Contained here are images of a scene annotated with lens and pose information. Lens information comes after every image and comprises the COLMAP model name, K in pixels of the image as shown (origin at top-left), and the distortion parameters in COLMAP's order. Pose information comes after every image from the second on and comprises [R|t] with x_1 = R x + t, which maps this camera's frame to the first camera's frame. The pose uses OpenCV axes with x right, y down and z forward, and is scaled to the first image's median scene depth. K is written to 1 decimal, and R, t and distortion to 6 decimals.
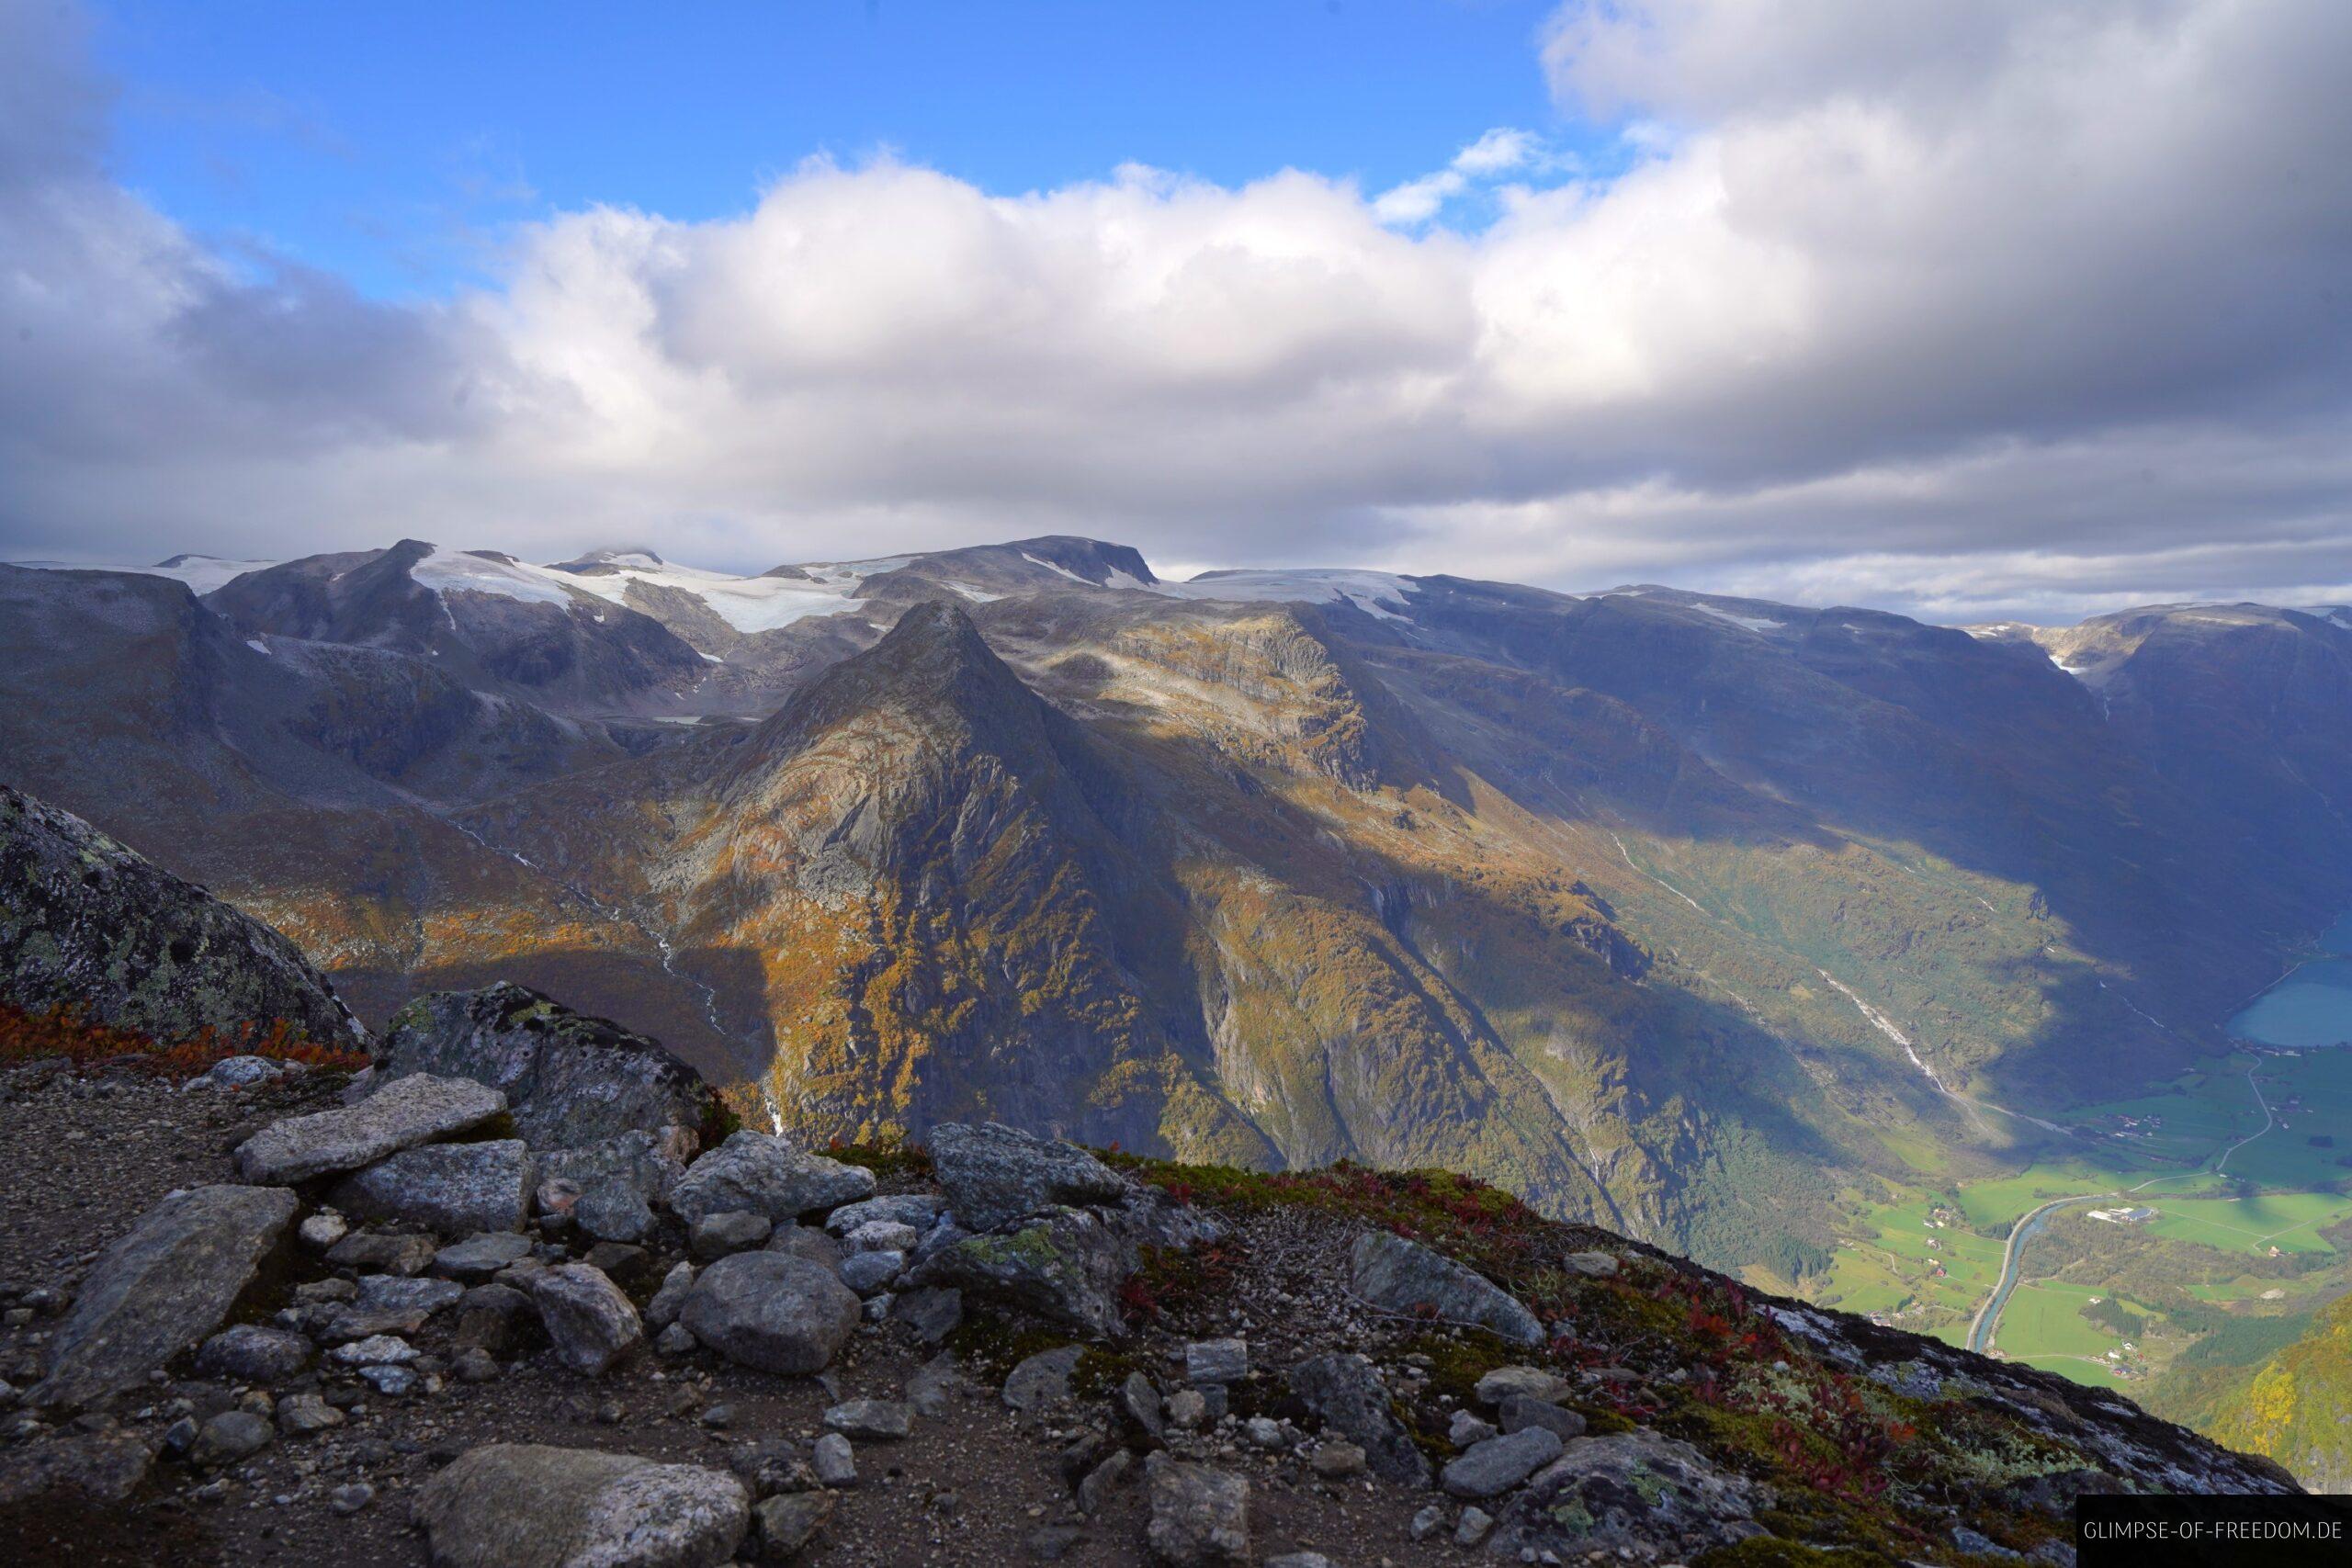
lens RADIAL K [[1605.2, 0, 1168.7], [0, 1605.2, 778.3], [0, 0, 1]] dist [0.002410, -0.004077]
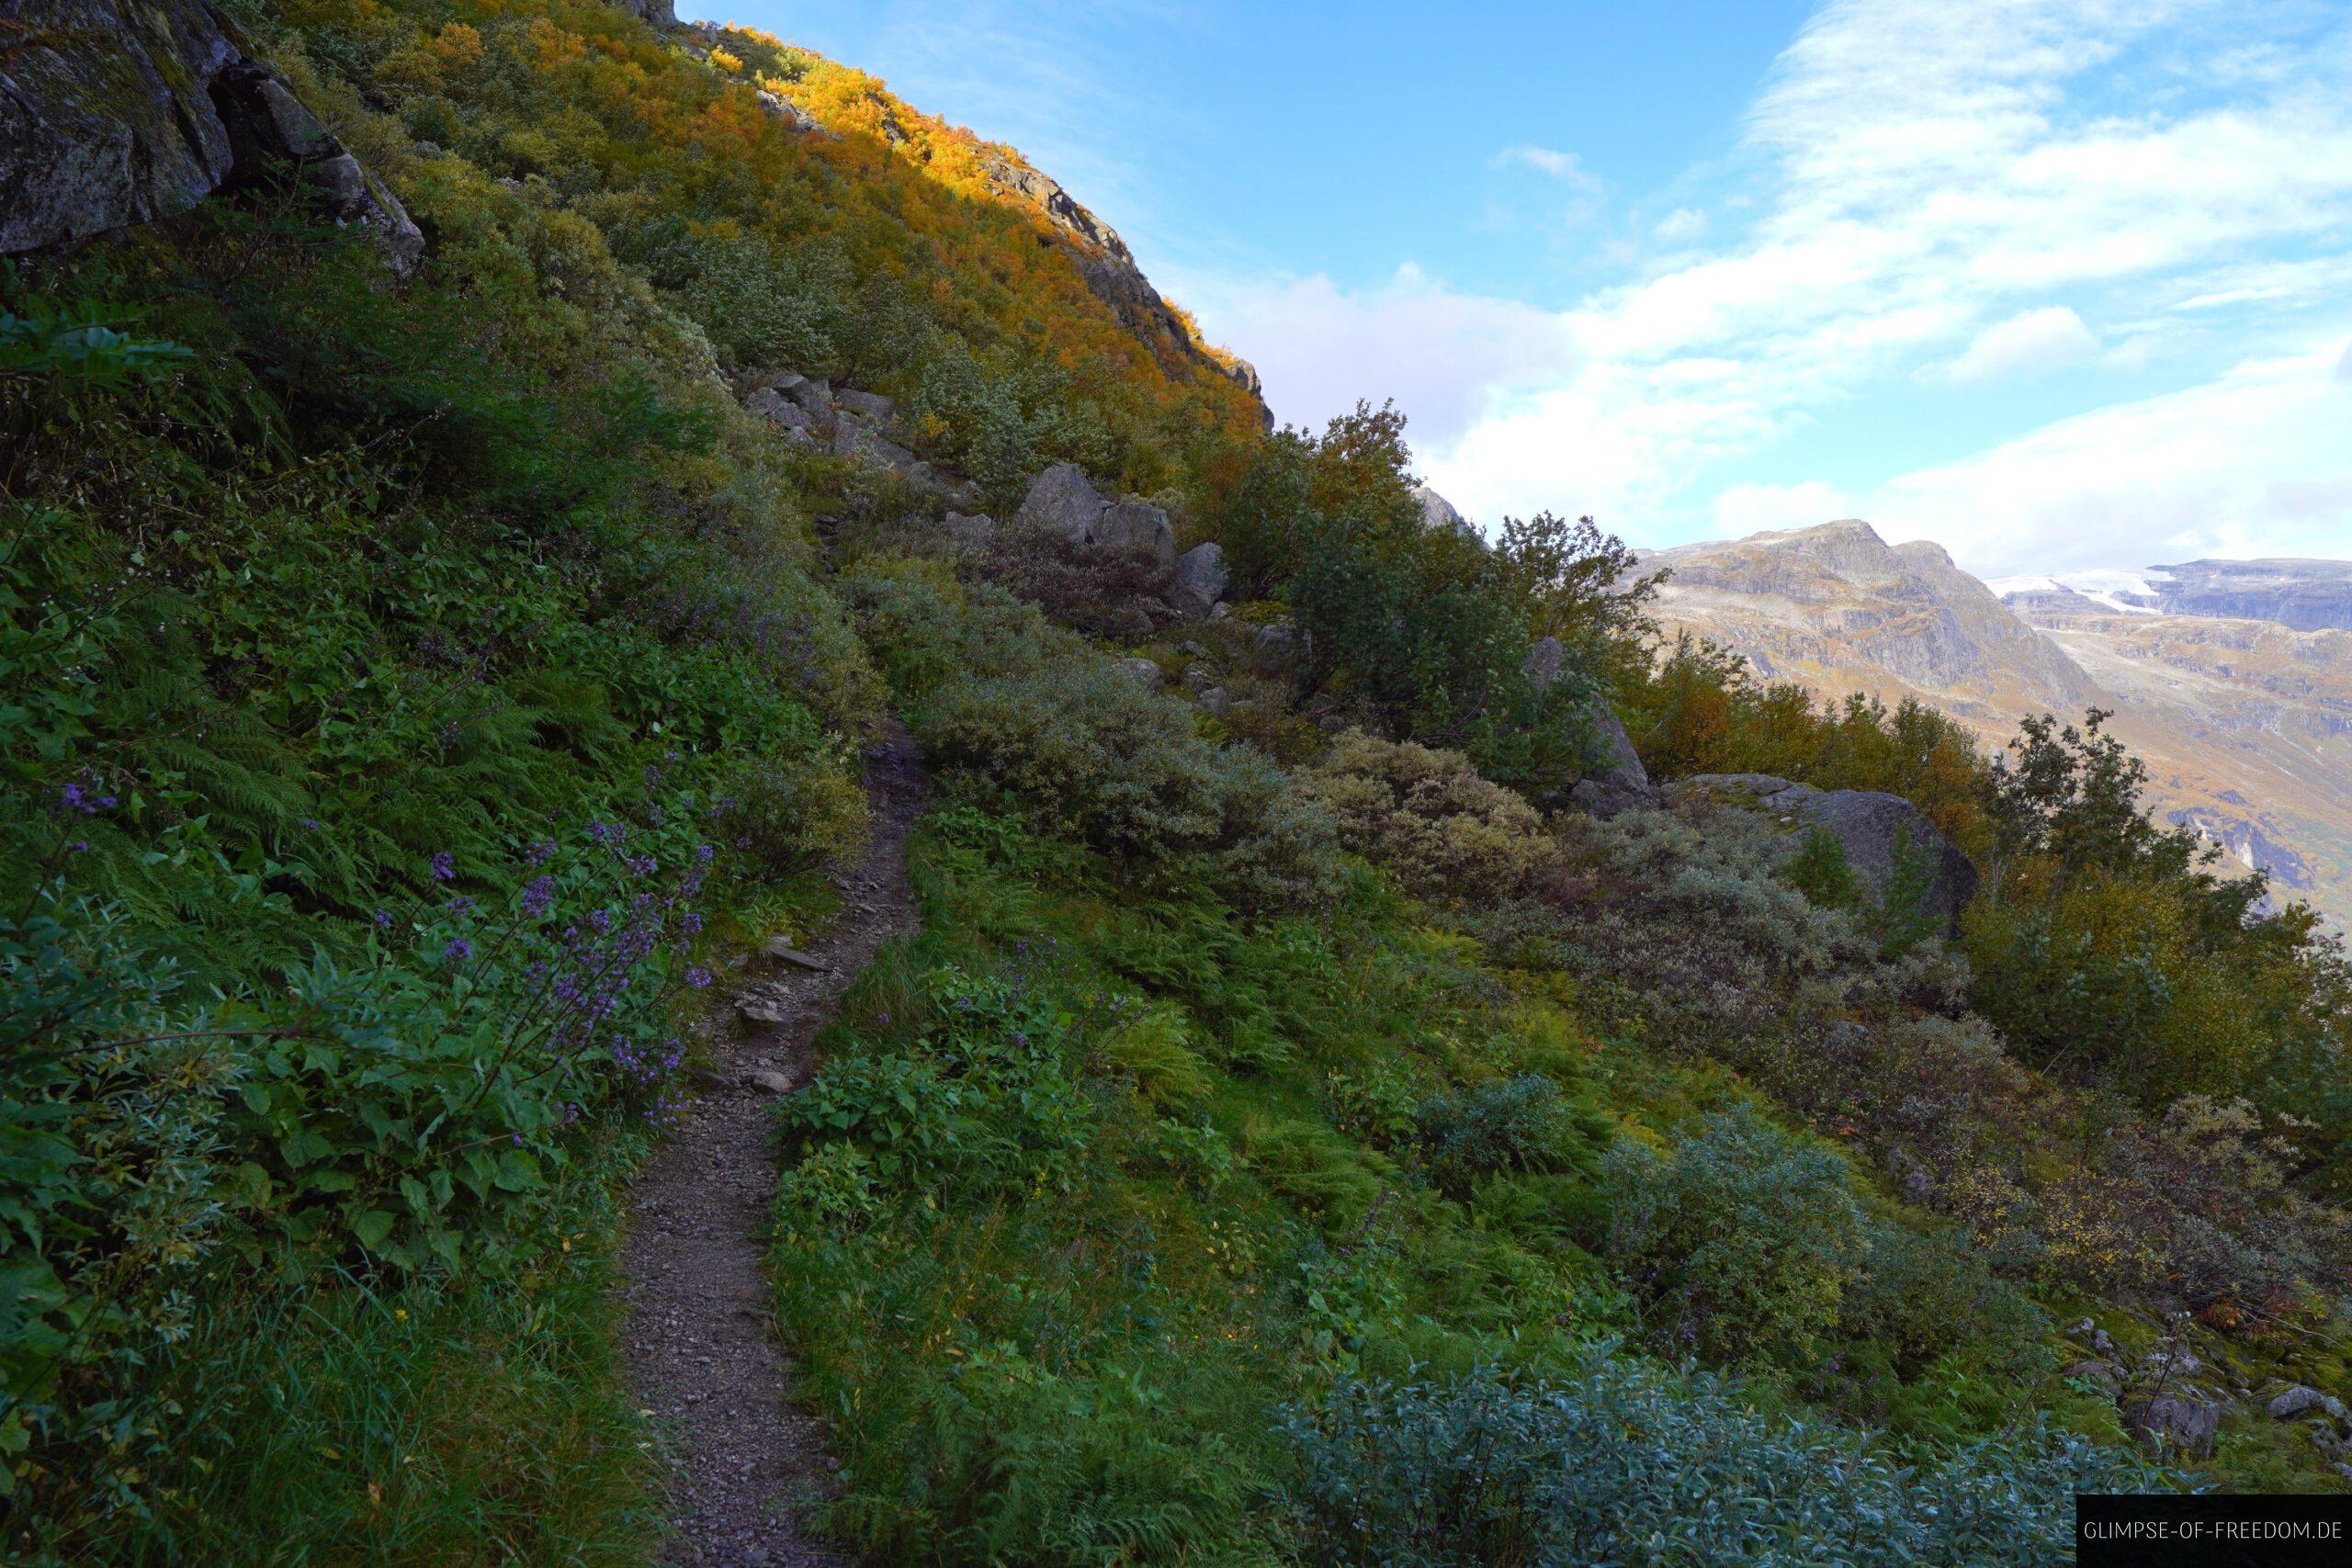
lens RADIAL K [[1605.2, 0, 1171.1], [0, 1605.2, 782.3], [0, 0, 1]] dist [0.002410, -0.004077]
pose [[0.881442, -0.041250, -0.470488, 0.184125], [-0.001113, 0.995994, -0.089409, 0.159621], [0.472292, 0.079333, 0.877865, -0.030915]]
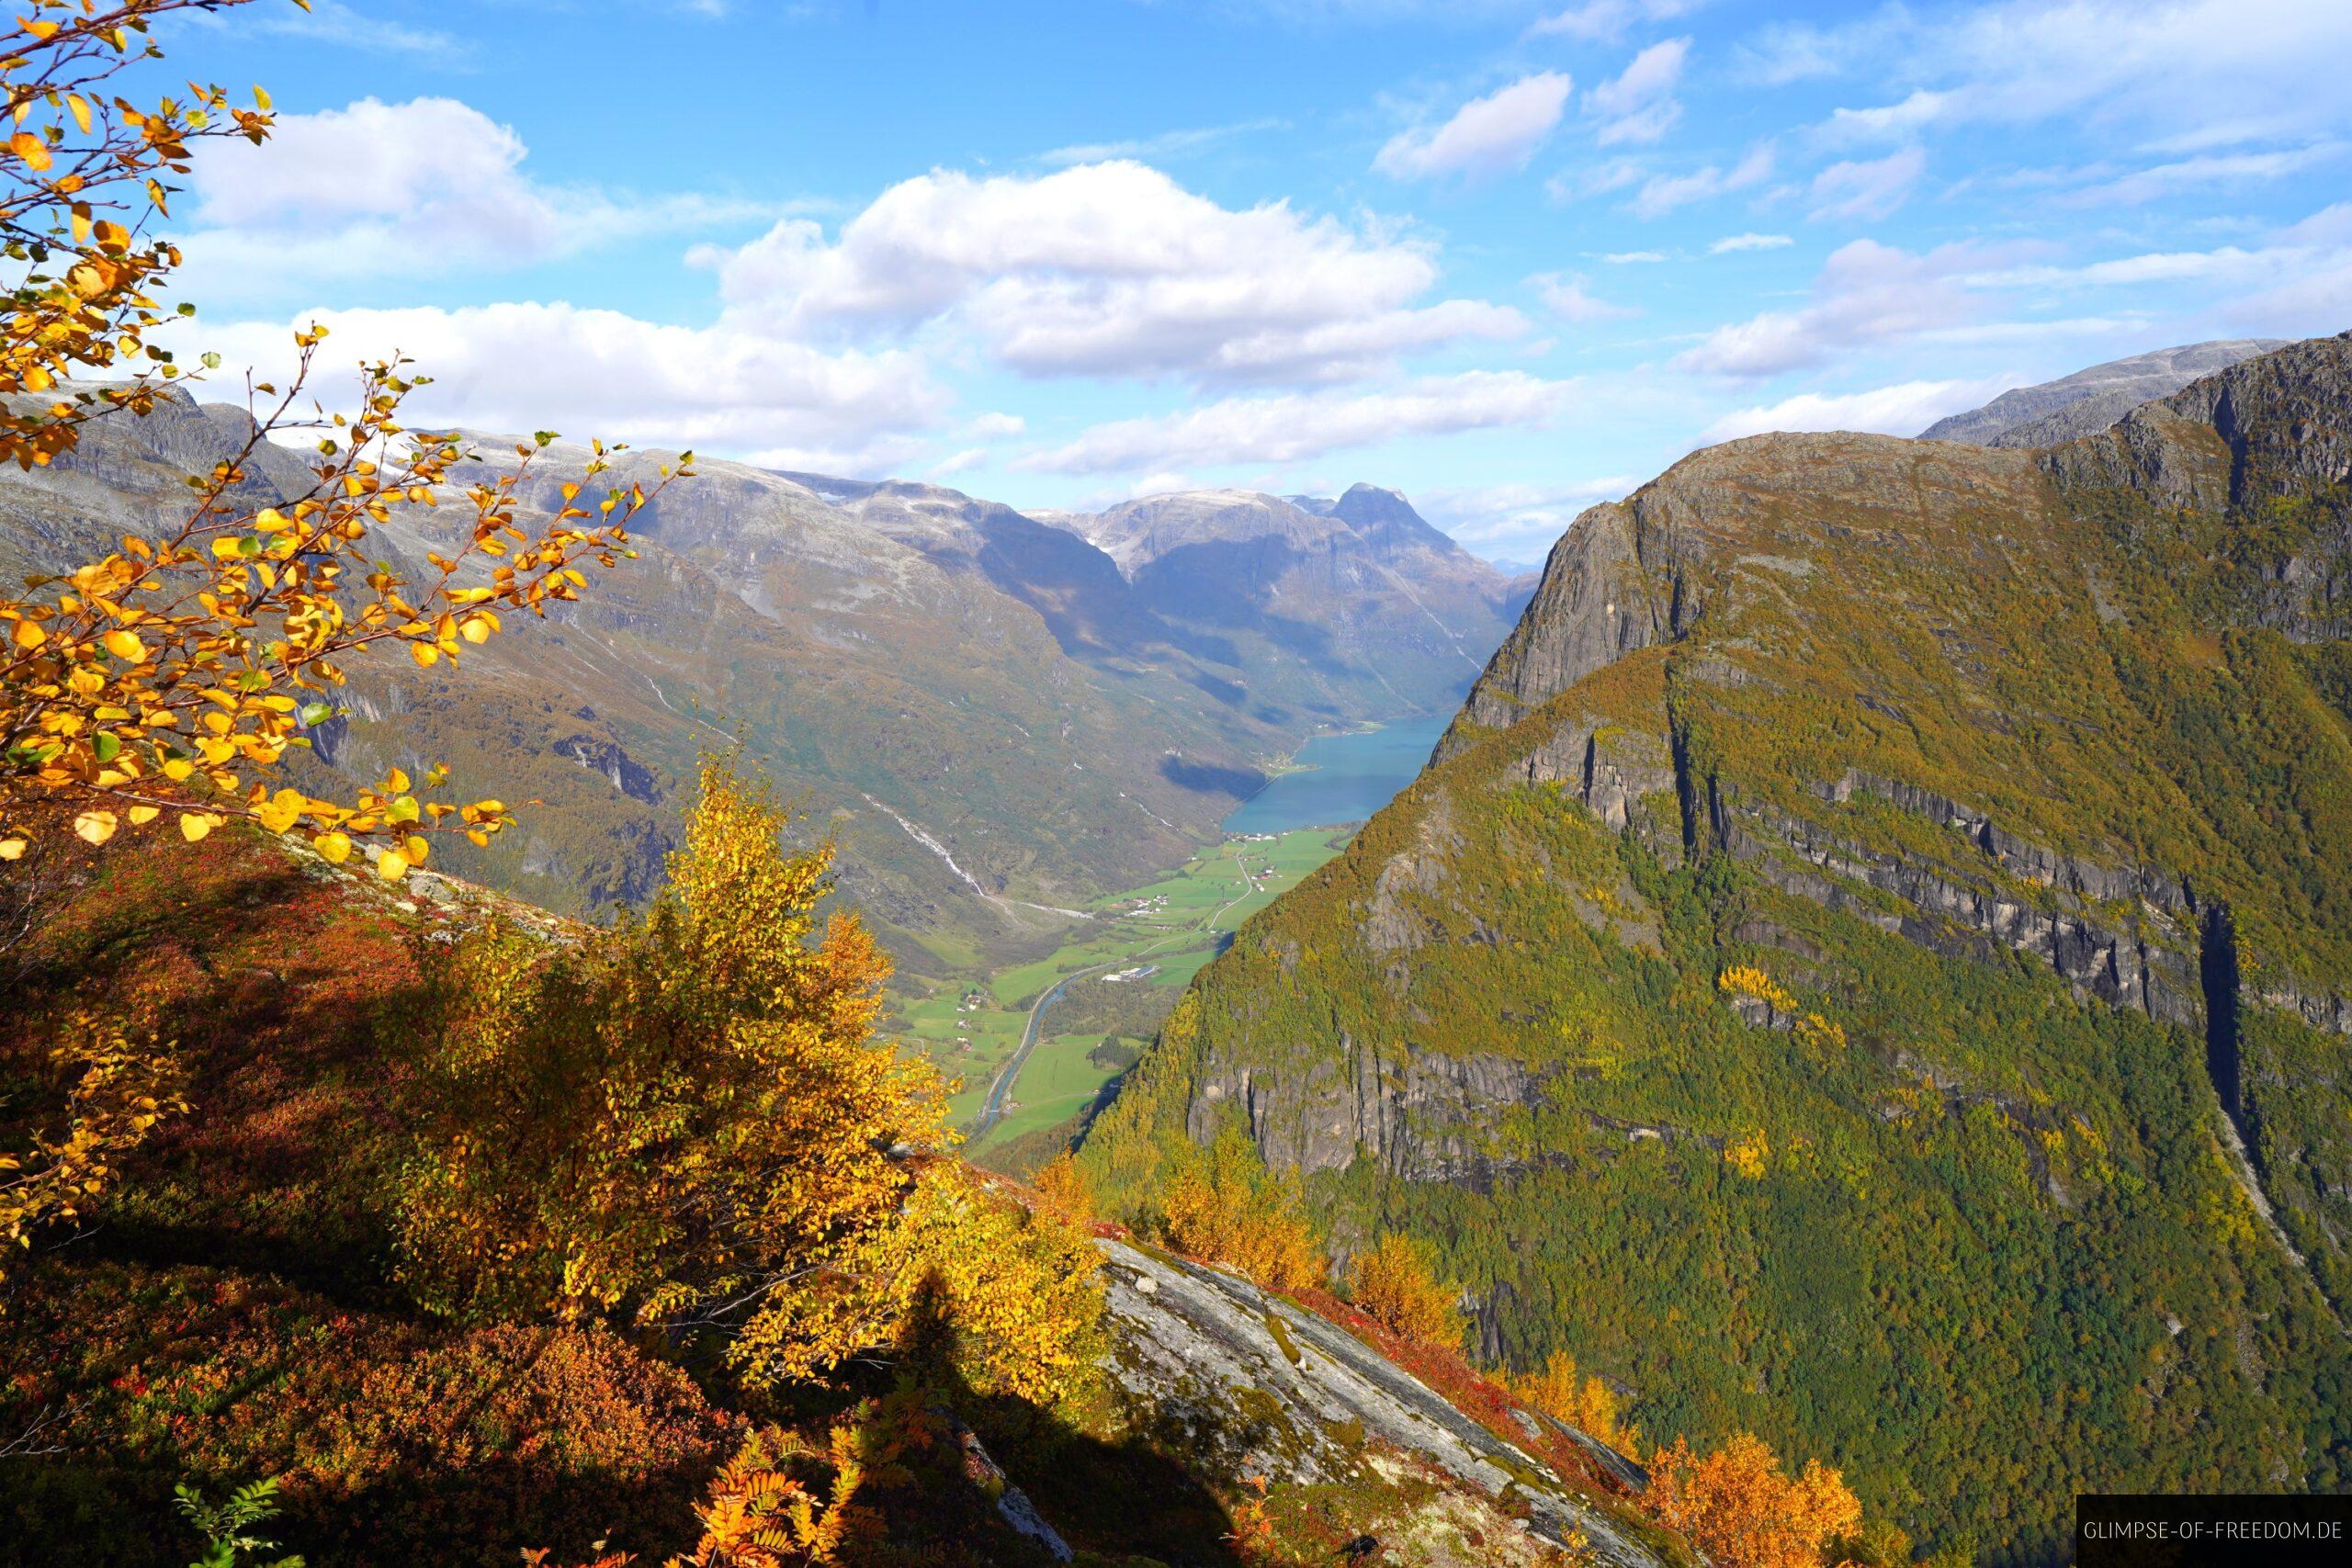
lens RADIAL K [[1605.2, 0, 1171.3], [0, 1605.2, 782.8], [0, 0, 1]] dist [0.002410, -0.004077]
pose [[0.856894, -0.086301, 0.508216, 0.088489], [0.062169, 0.995992, 0.064310, 0.080334], [-0.511729, -0.023511, 0.858825, 0.075066]]
